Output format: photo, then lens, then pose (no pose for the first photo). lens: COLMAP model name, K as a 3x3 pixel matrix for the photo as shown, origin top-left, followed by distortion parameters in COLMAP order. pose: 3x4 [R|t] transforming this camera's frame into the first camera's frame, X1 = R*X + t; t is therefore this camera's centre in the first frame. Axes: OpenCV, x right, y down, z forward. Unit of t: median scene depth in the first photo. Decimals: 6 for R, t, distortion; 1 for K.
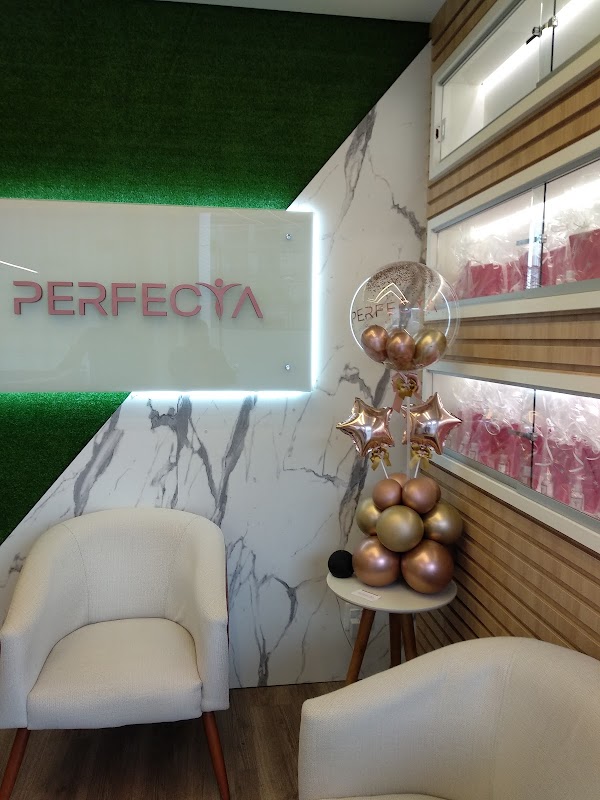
lens RADIAL K [[599.7, 0, 300.0], [0, 599.7, 400.0], [0, 0, 1]] dist [0.064950, -0.121589]
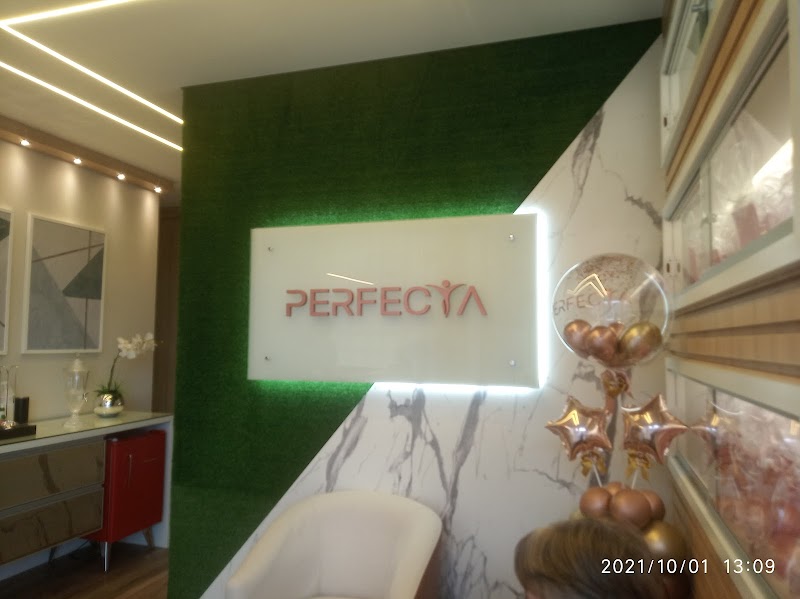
lens RADIAL K [[599.7, 0, 400.0], [0, 599.7, 299.5], [0, 0, 1]] dist [0.064950, -0.121589]
pose [[0.893749, -0.032291, -0.447403, 0.265780], [-0.045970, 0.985560, -0.162965, 0.013431], [0.446205, 0.166217, 0.879360, 0.013142]]
